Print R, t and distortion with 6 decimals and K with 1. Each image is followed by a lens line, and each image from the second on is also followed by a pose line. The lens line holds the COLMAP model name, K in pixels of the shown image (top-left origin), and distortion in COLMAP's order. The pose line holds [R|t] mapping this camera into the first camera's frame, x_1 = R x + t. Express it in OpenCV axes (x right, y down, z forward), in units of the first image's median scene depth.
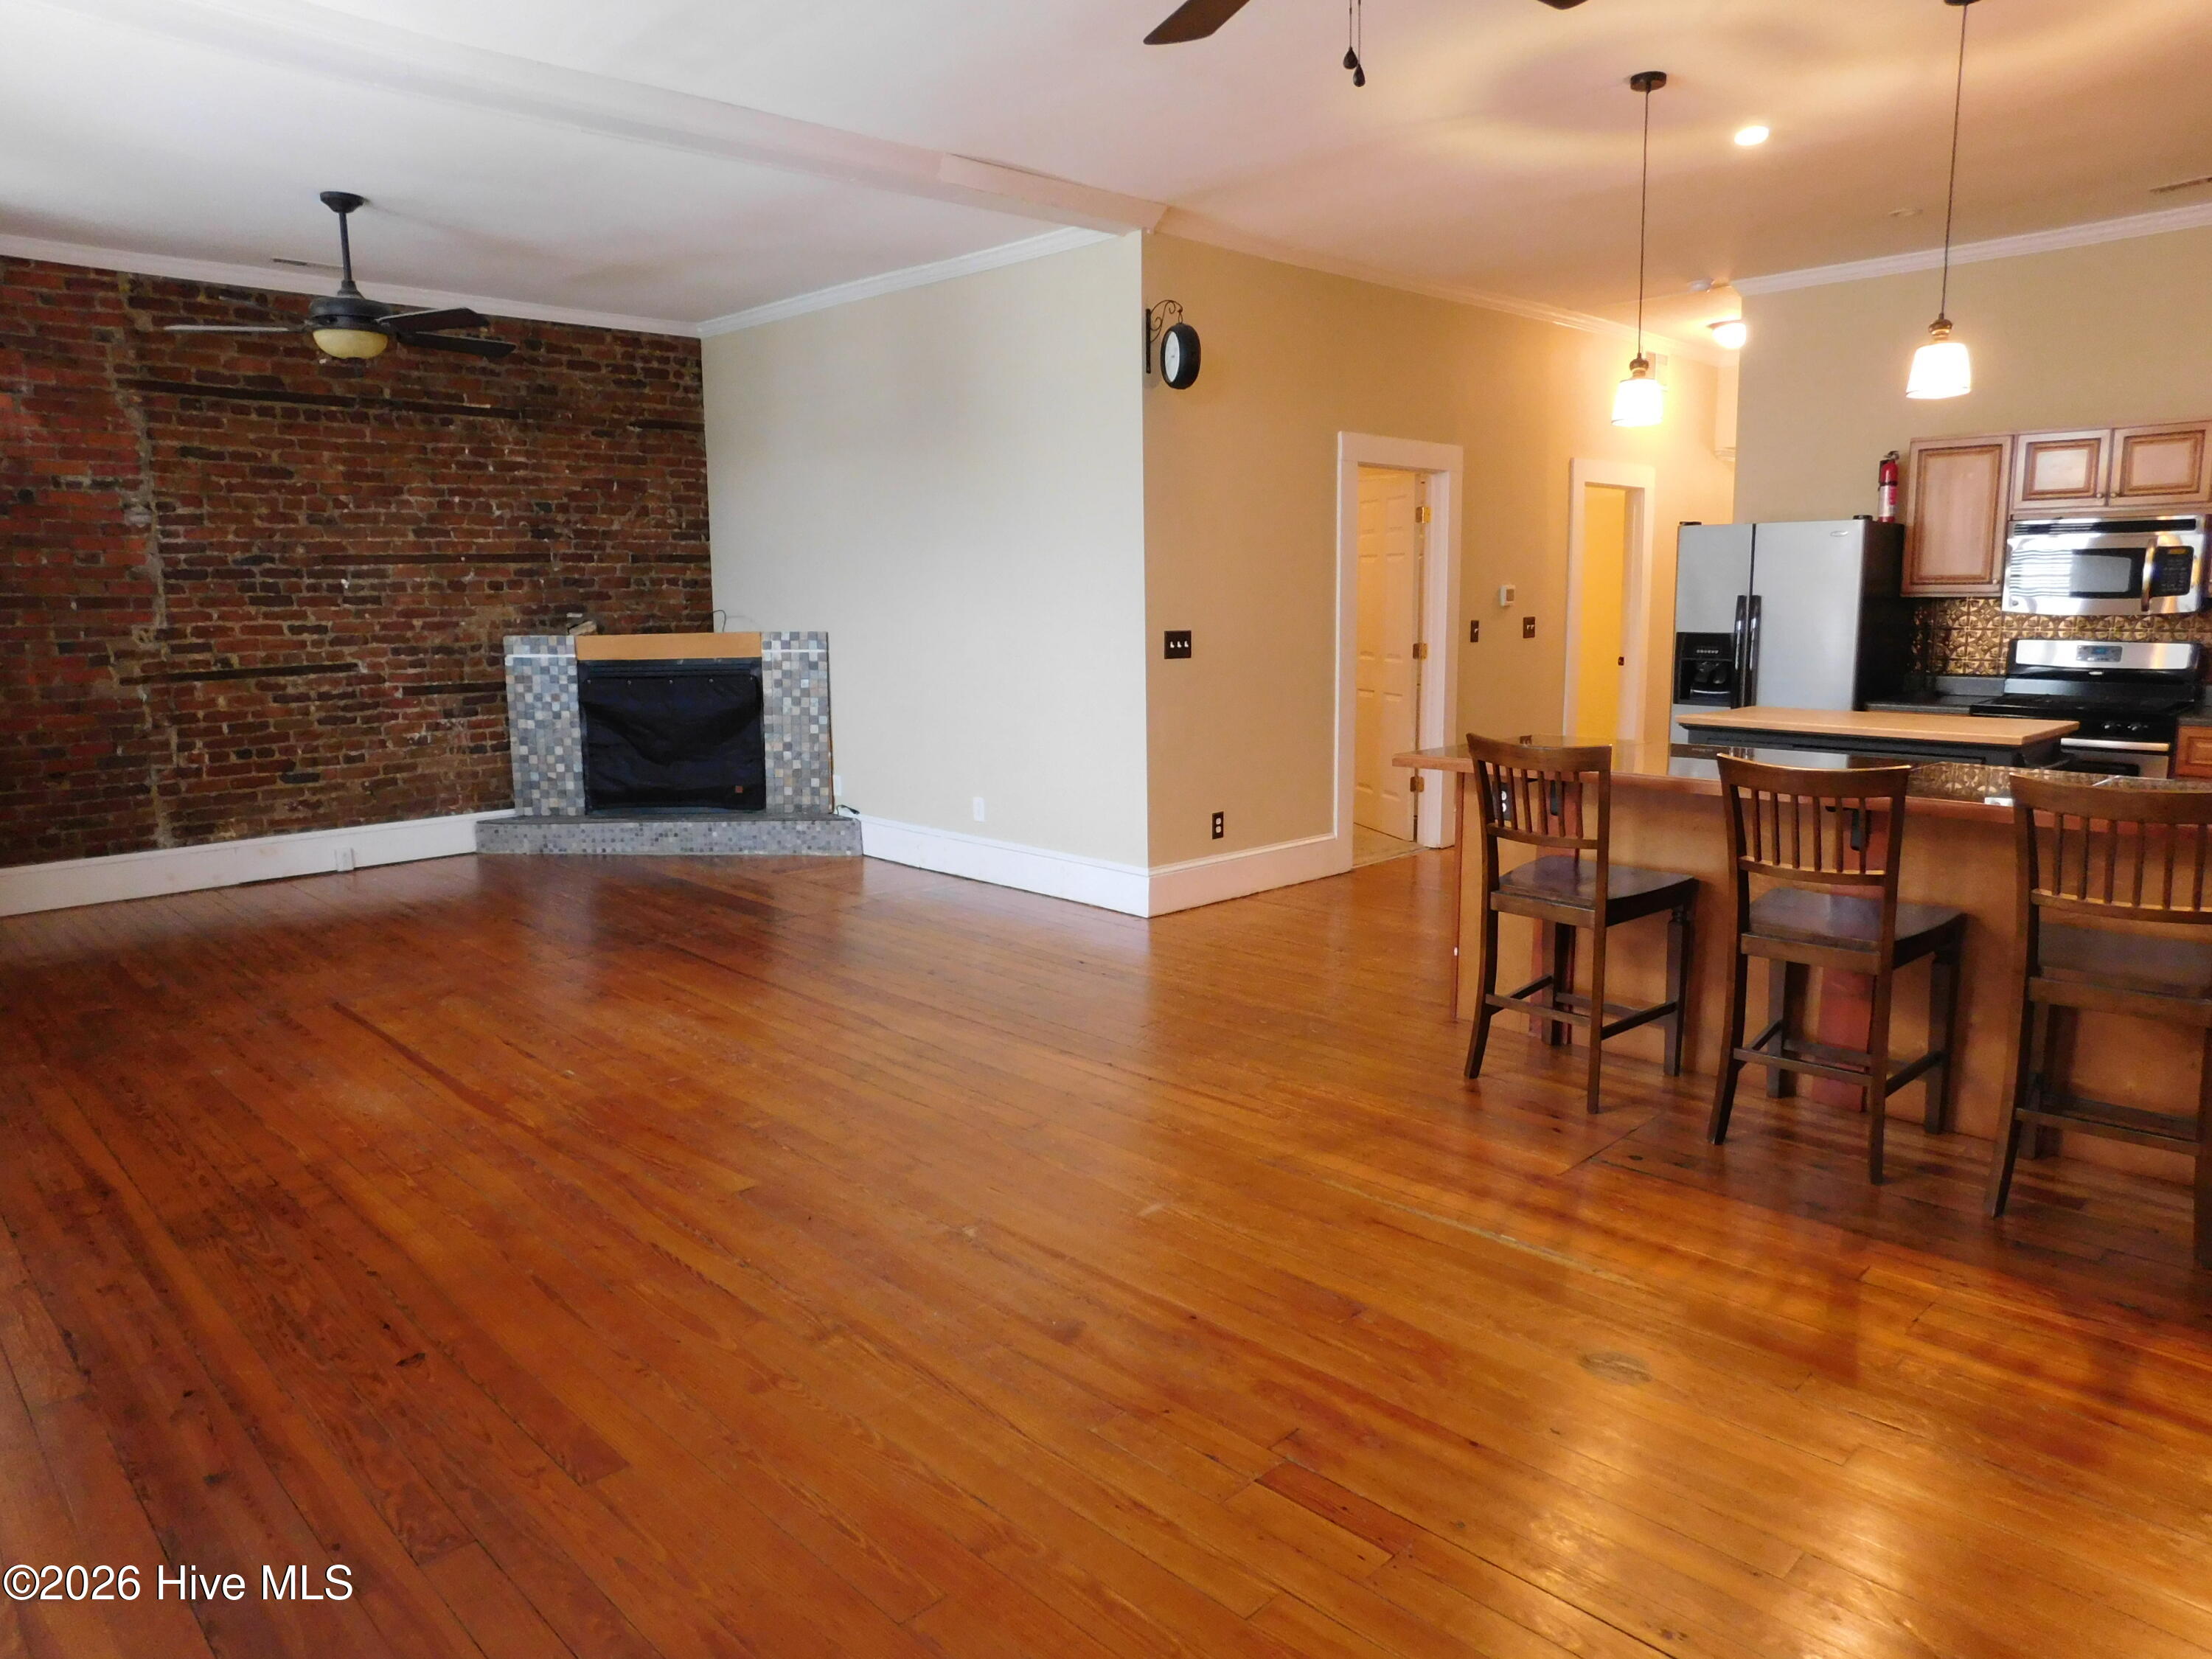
lens RADIAL K [[1452.2, 0, 1110.6], [0, 1452.2, 825.9], [0, 0, 1]] dist [-0.079825, 0.060121]
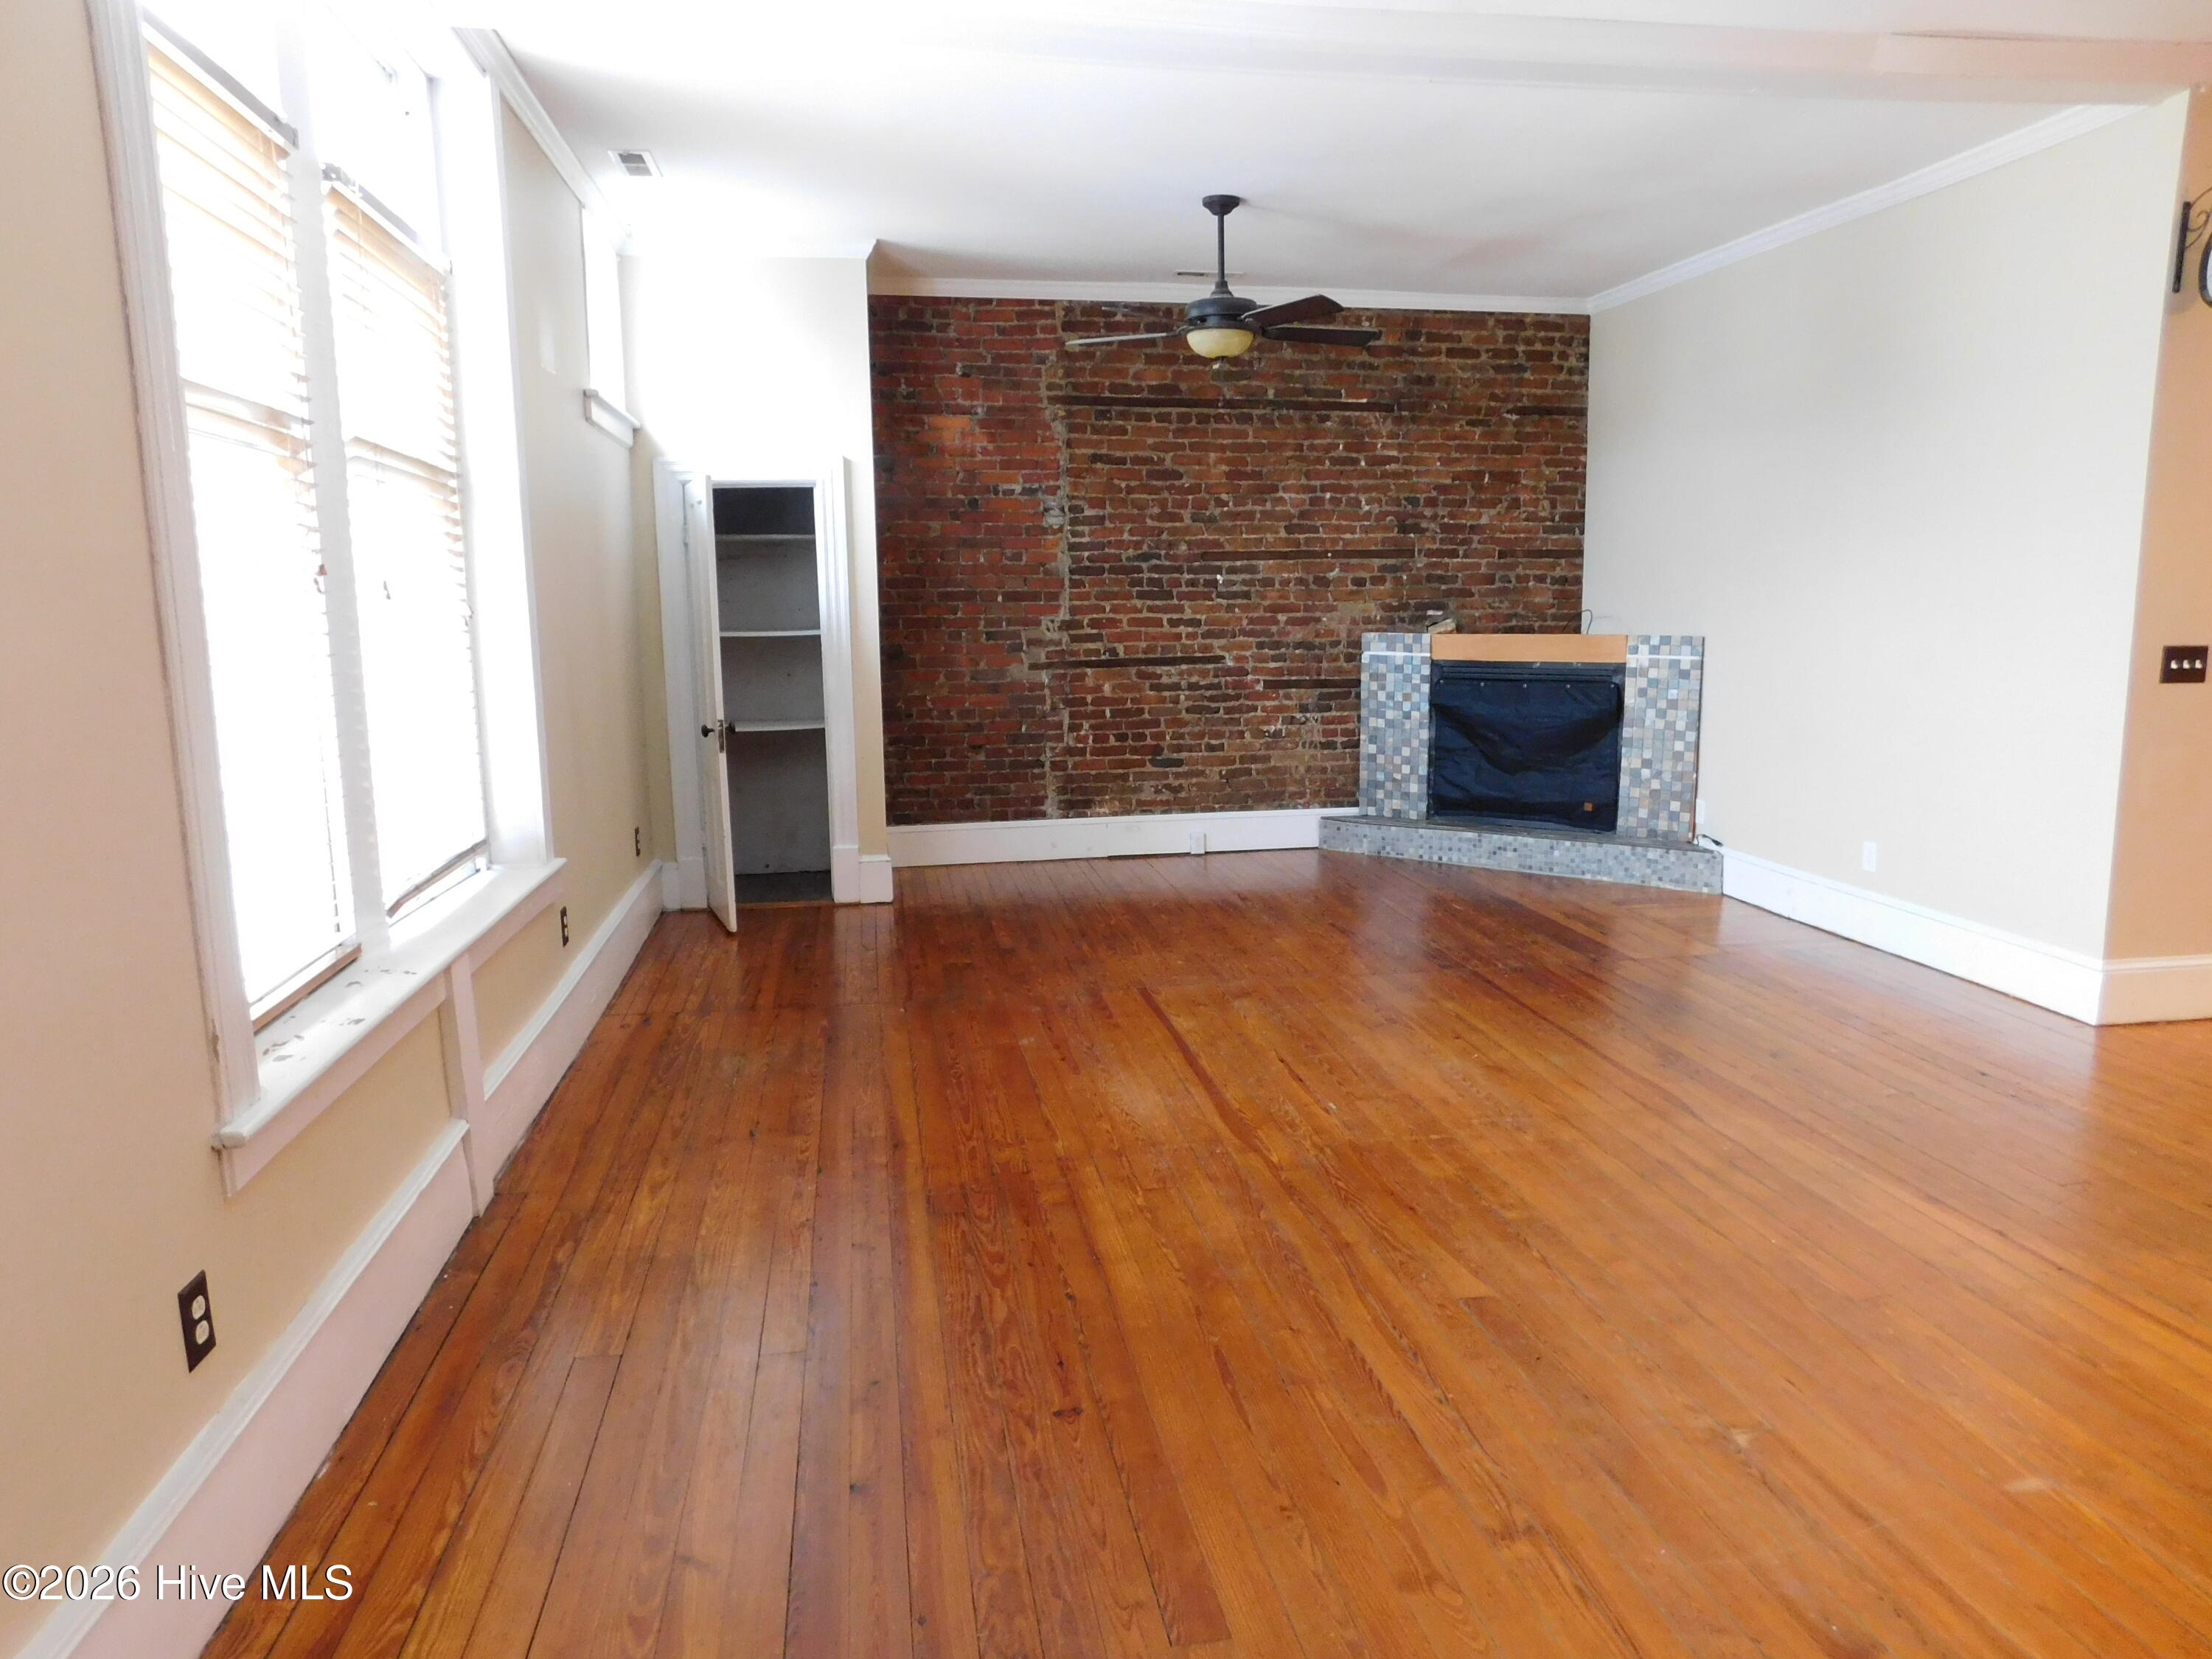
lens RADIAL K [[1452.2, 0, 1109.6], [0, 1452.2, 832.7], [0, 0, 1]] dist [-0.079825, 0.060121]
pose [[0.820649, 0.090730, -0.564183, 0.010459], [-0.087617, 0.995619, 0.032667, -0.014100], [0.564675, 0.022624, 0.825003, 0.092046]]
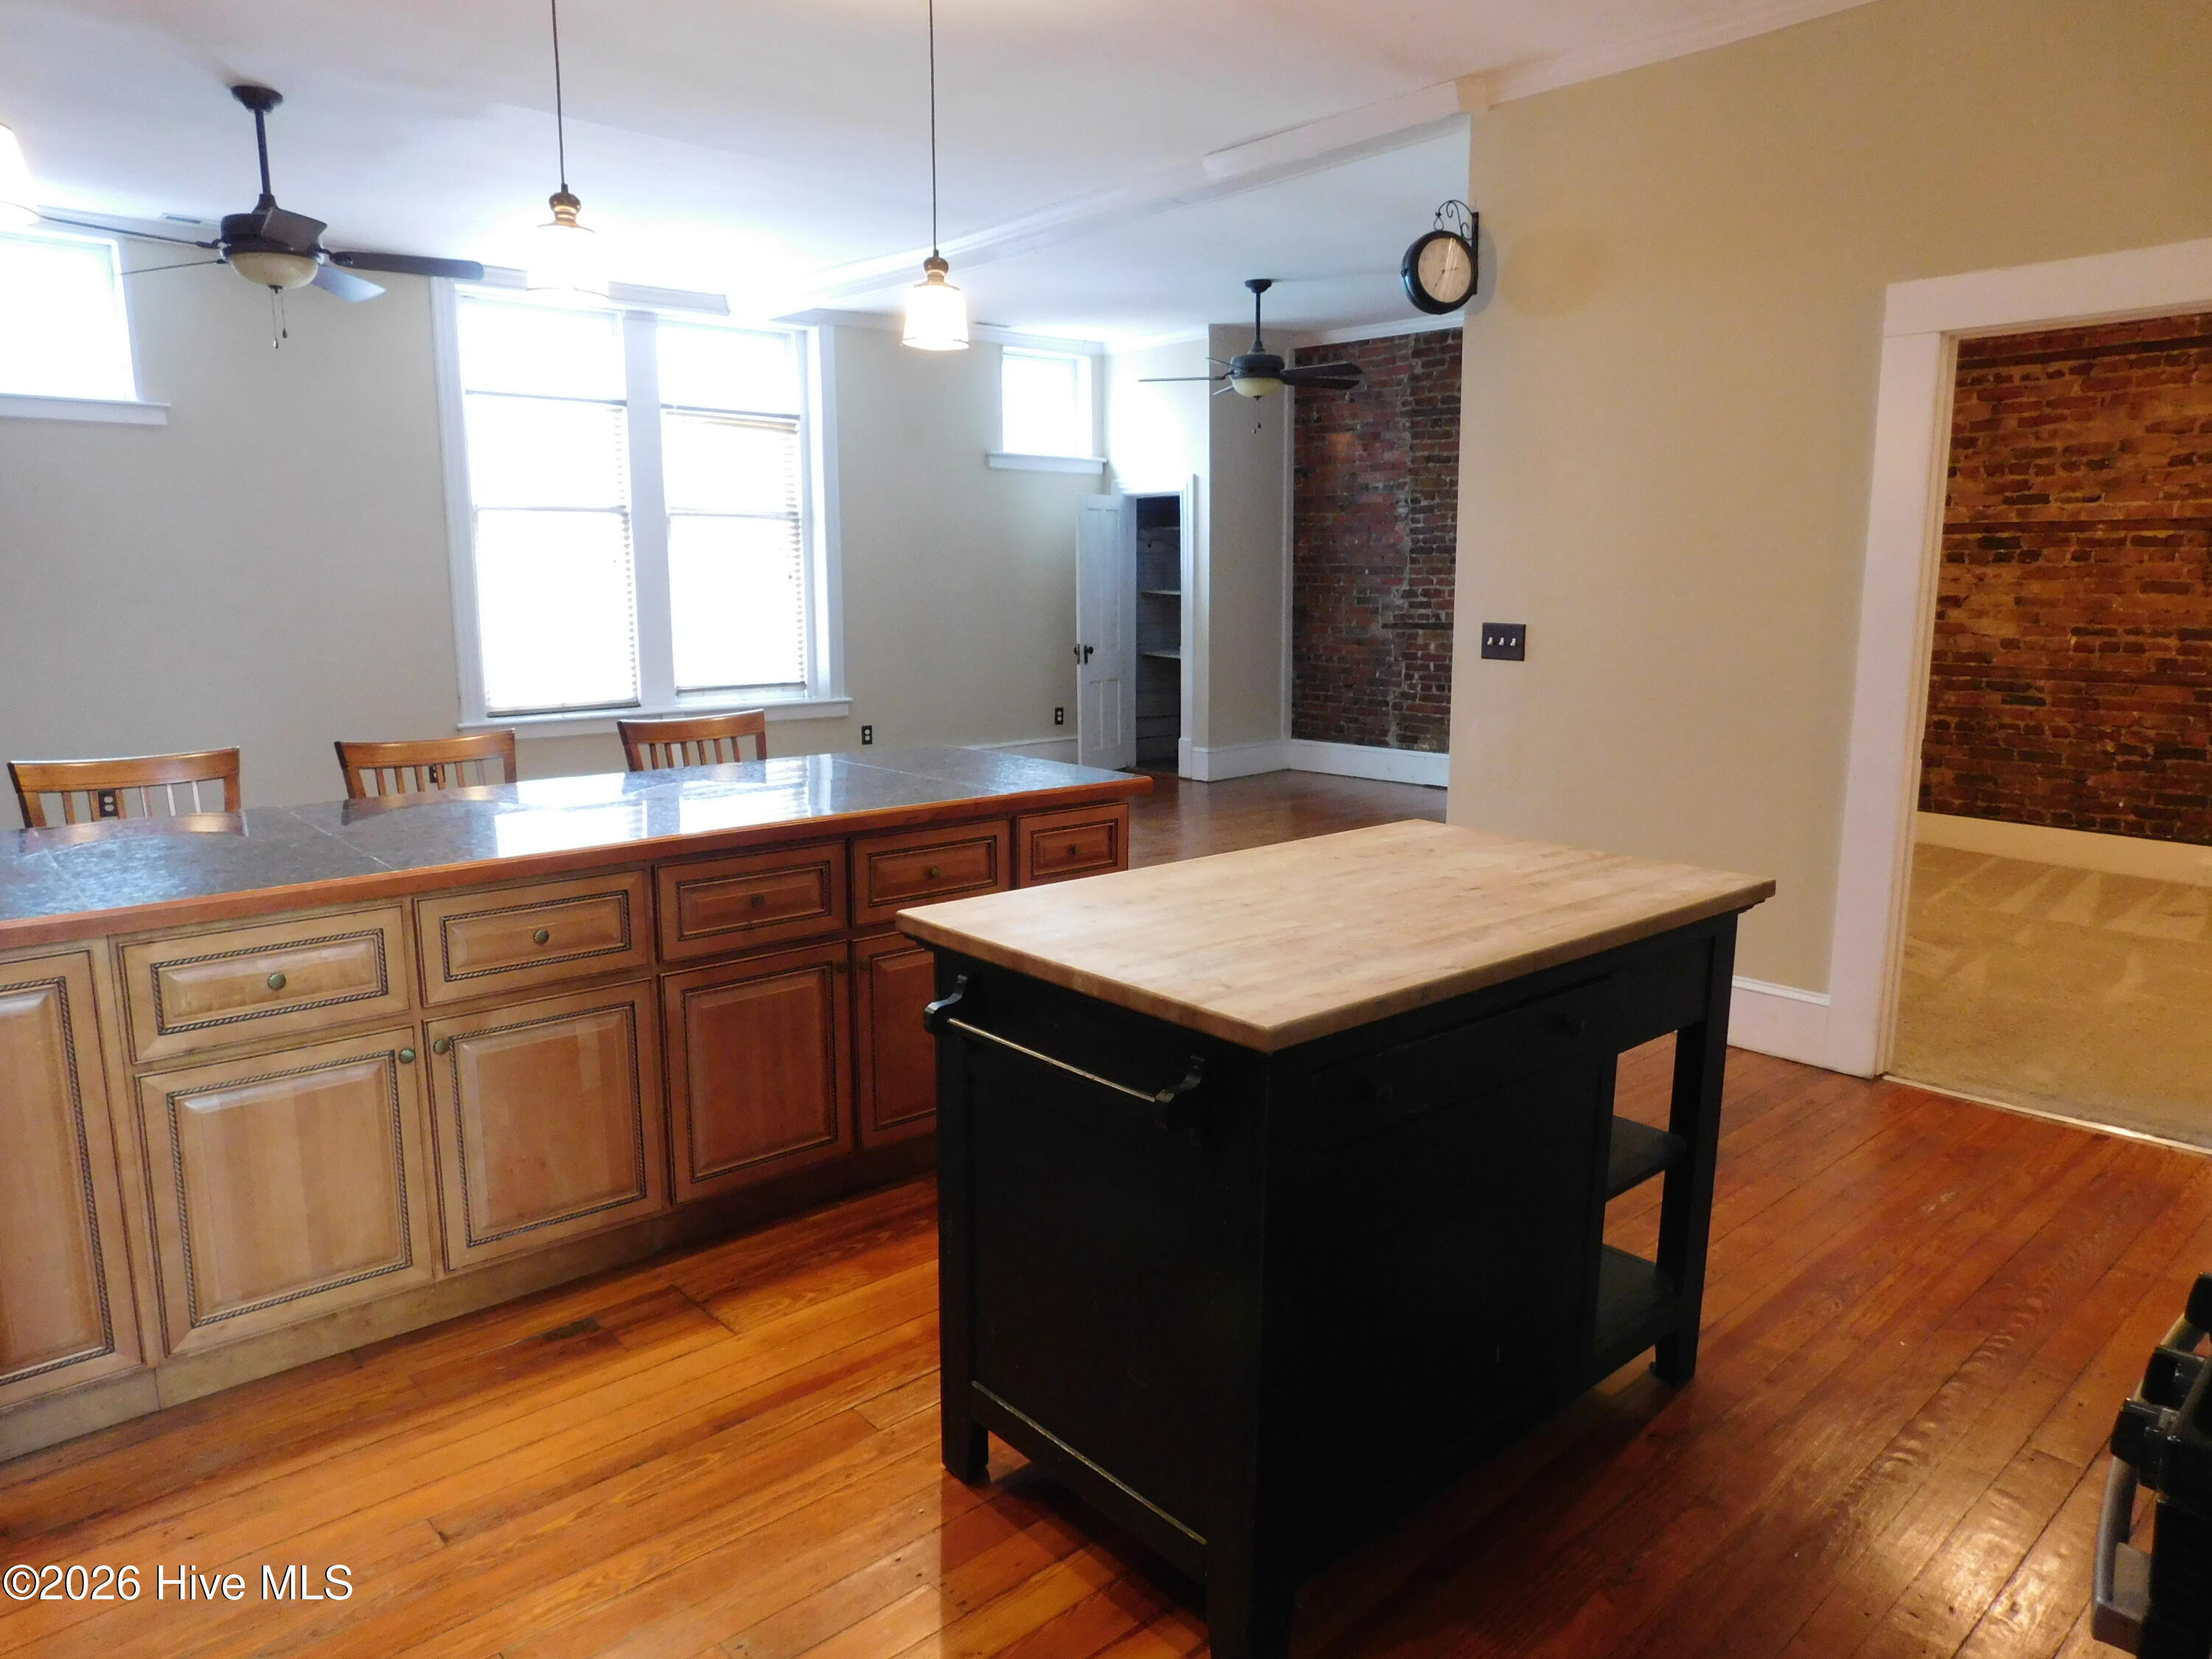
lens RADIAL K [[1452.2, 0, 1102.8], [0, 1452.2, 834.3], [0, 0, 1]] dist [-0.079825, 0.060121]
pose [[-0.050379, 0.184553, -0.981530, 0.759498], [-0.158629, 0.968824, 0.190306, -0.128118], [0.986052, 0.165287, -0.019532, 0.769521]]
